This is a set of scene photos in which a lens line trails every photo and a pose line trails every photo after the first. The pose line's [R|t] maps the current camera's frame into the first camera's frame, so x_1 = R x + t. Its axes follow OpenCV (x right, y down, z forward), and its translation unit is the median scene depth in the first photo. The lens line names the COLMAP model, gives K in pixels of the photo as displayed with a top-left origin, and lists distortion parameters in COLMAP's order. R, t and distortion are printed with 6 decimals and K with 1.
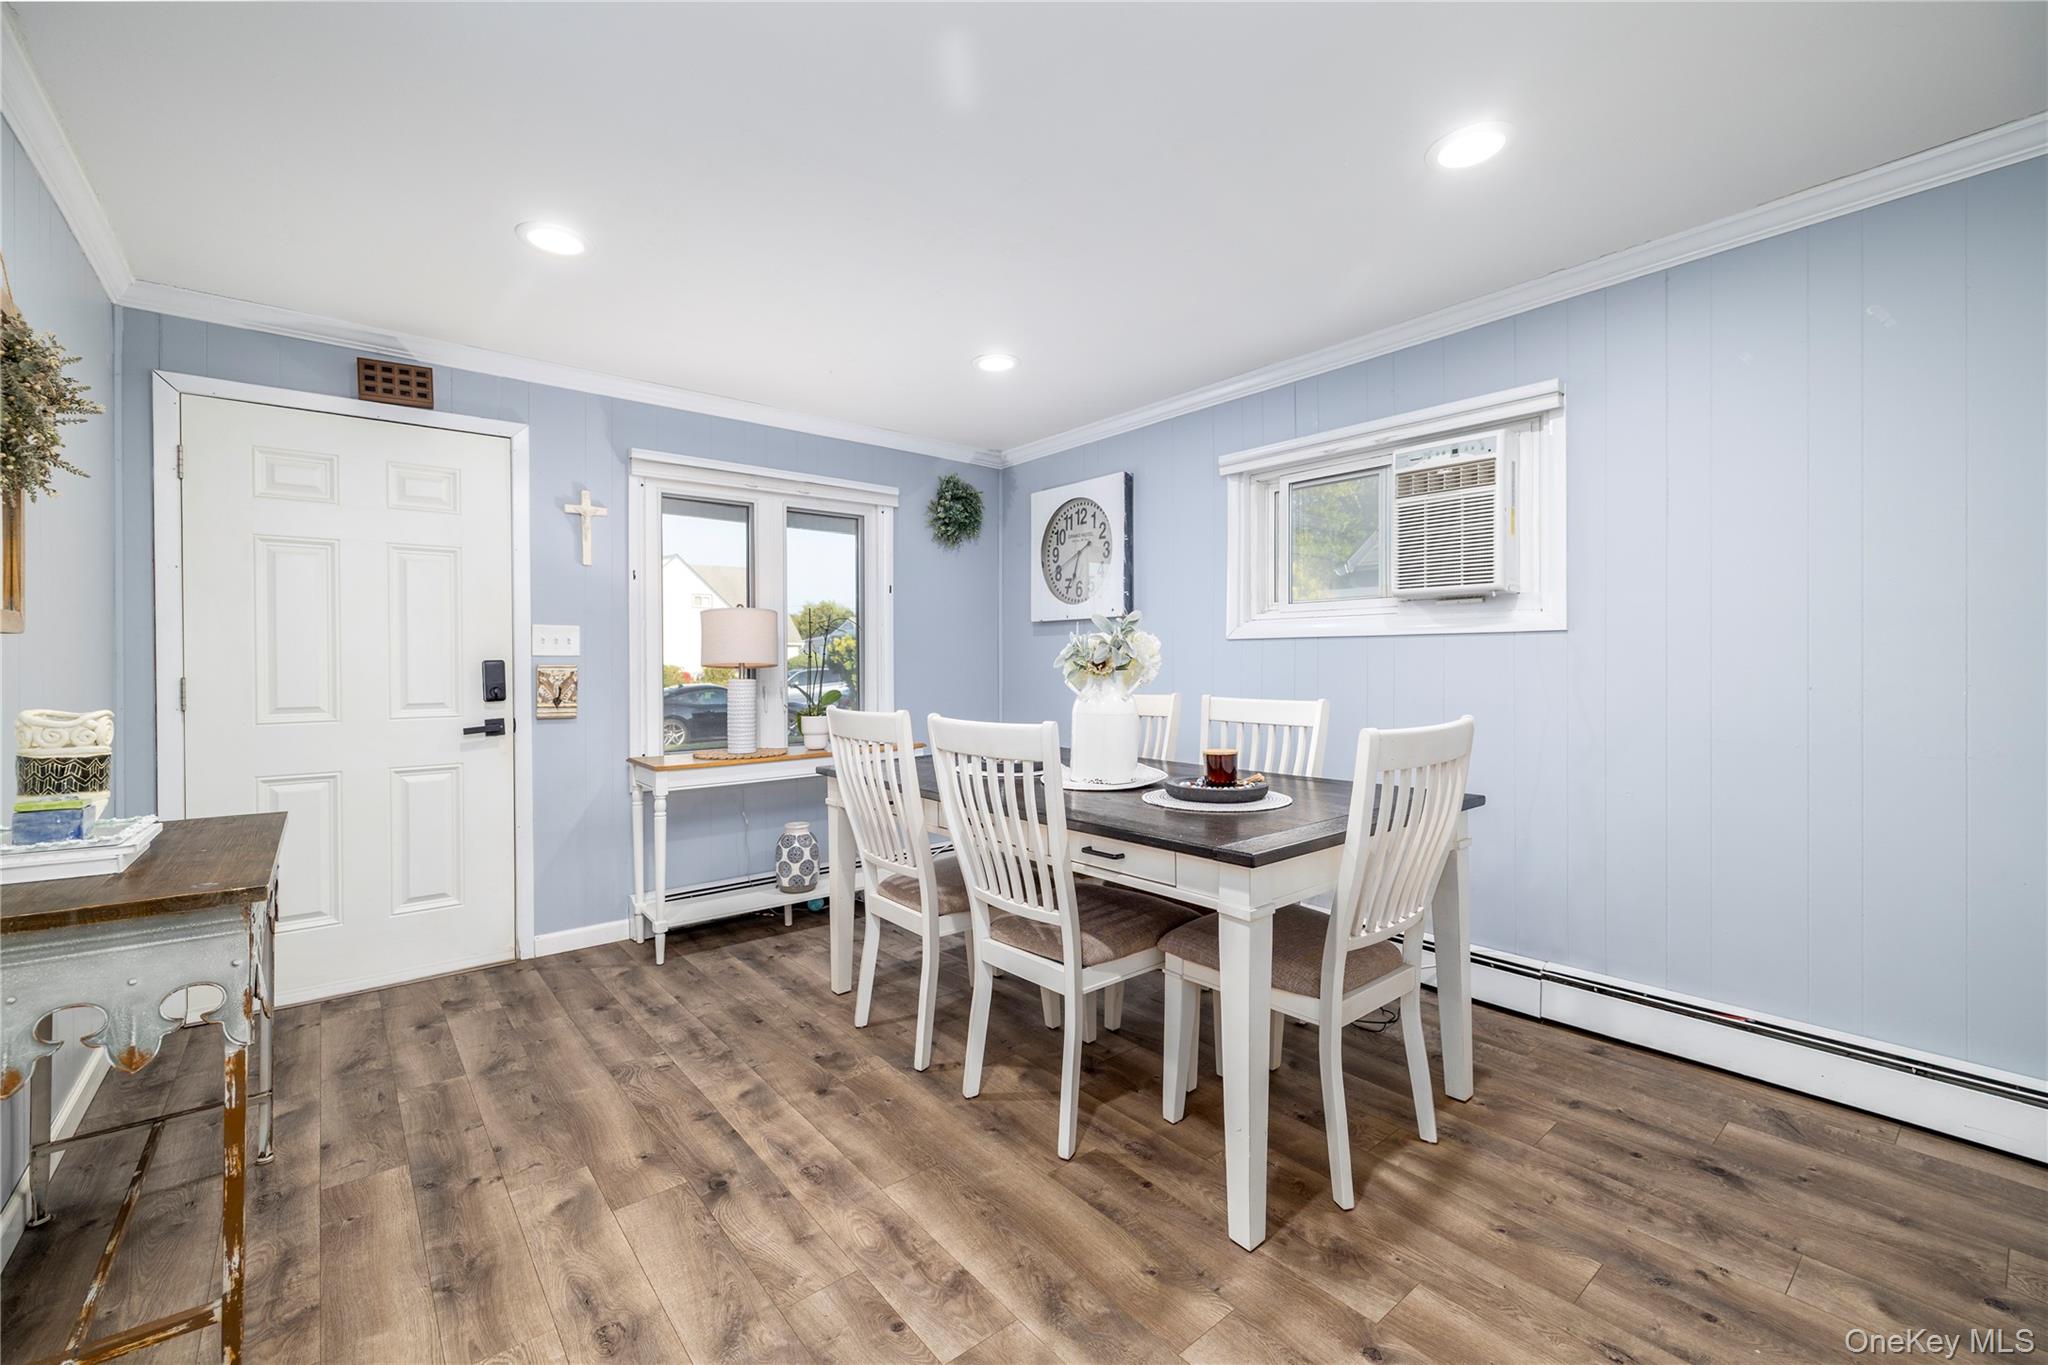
lens RADIAL K [[821.1, 0, 1015.6], [0, 821.1, 662.3], [0, 0, 1]] dist [0.001543, -0.000010]
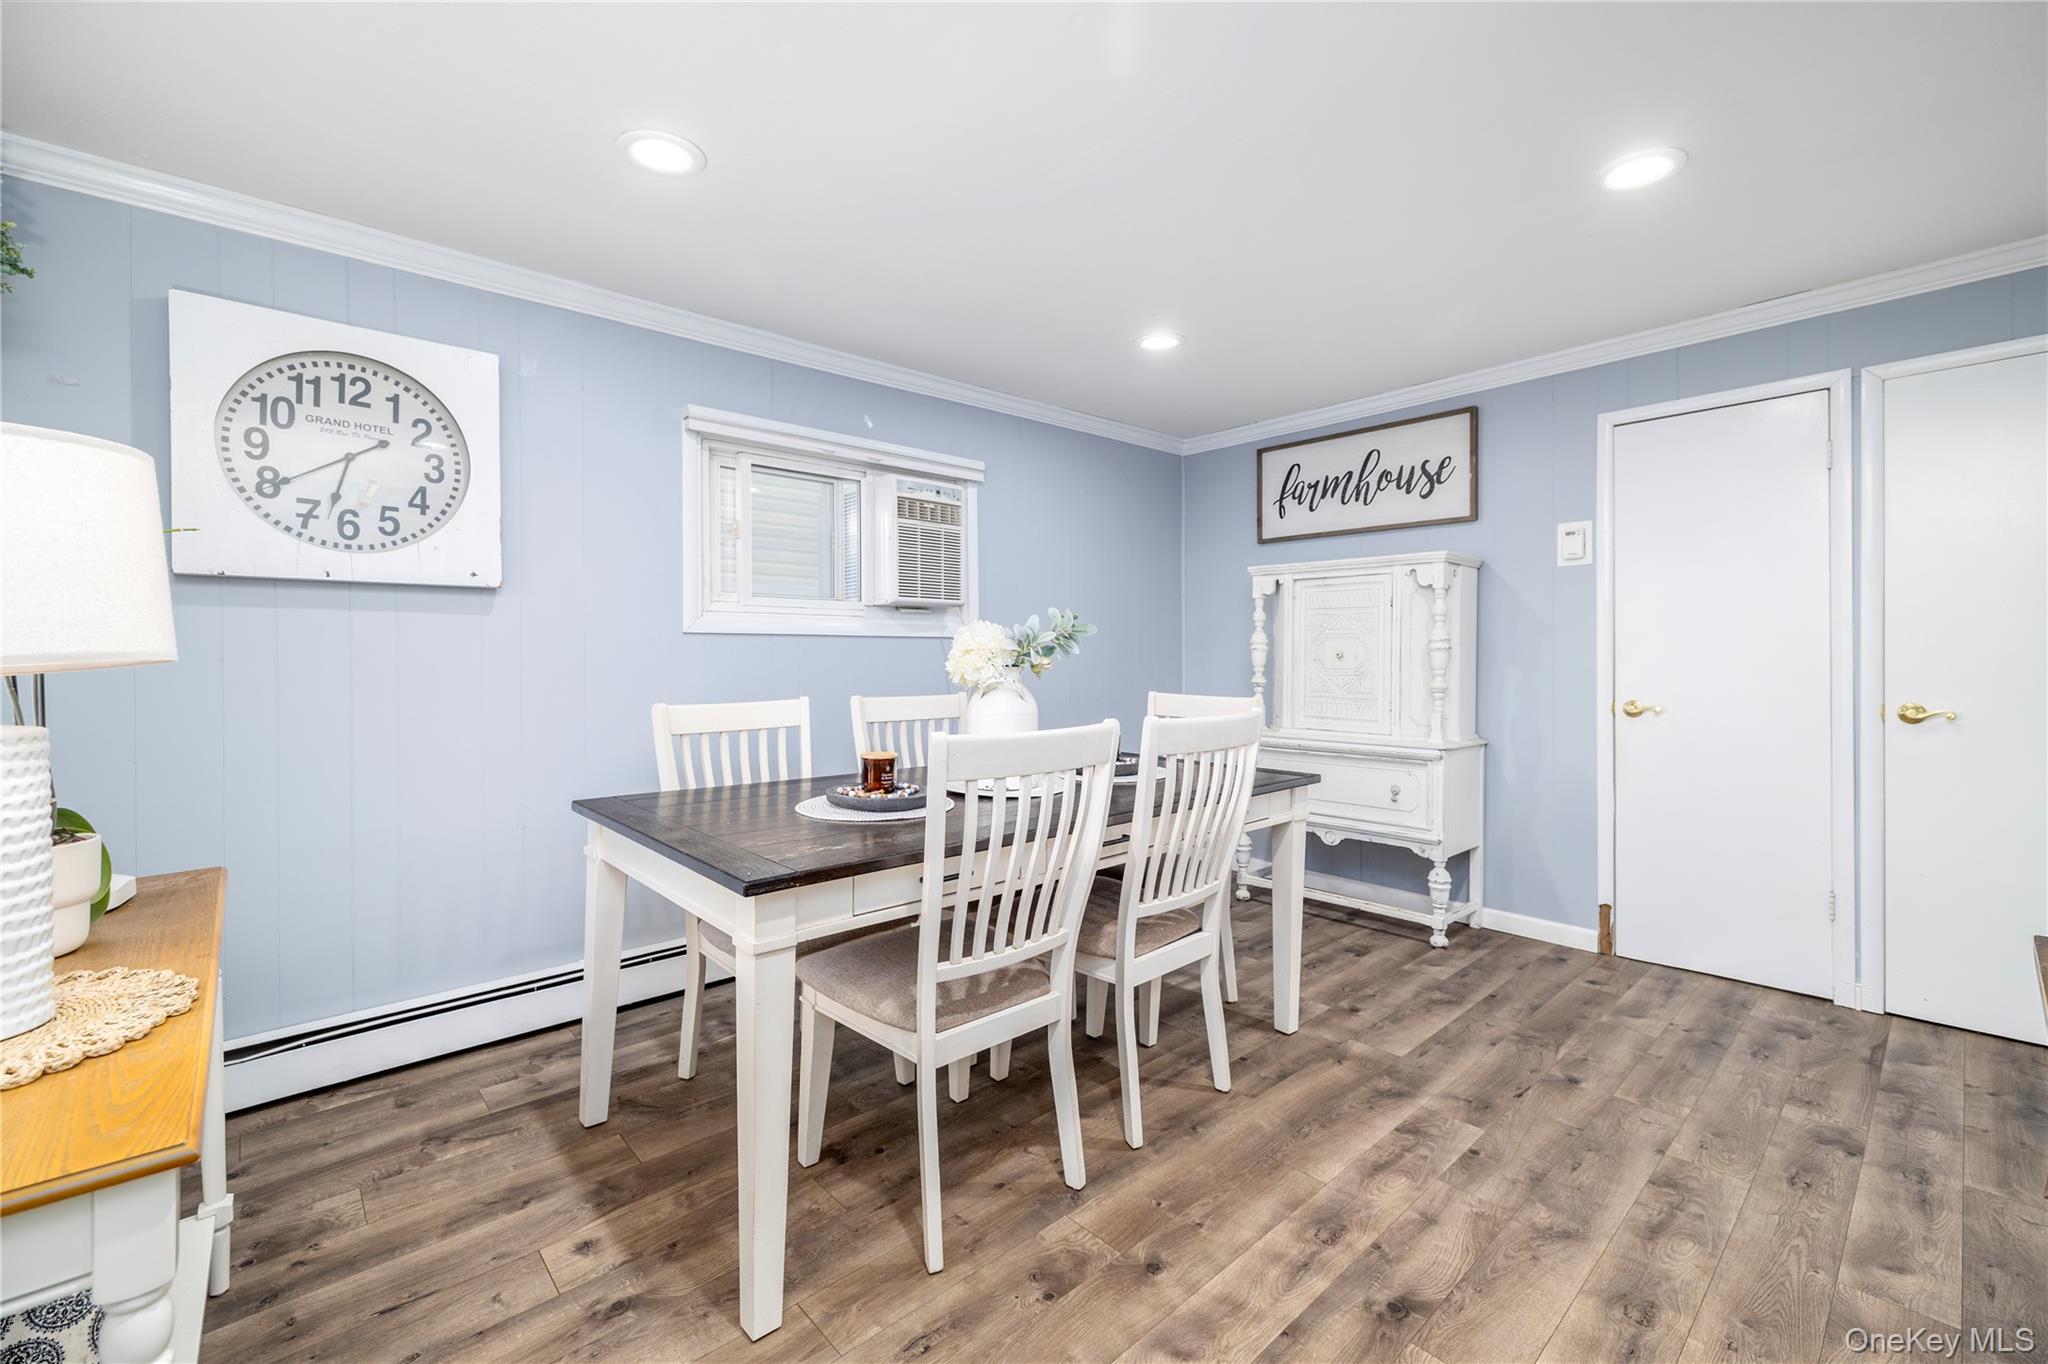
lens RADIAL K [[854.8, 0, 1020.7], [0, 854.8, 665.9], [0, 0, 1]] dist [-0.001264, -0.000062]
pose [[-0.032625, -0.005268, 0.999454, -1.076458], [0.004048, 0.999977, 0.005403, 0.003043], [-0.999459, 0.004222, -0.032603, 1.271854]]
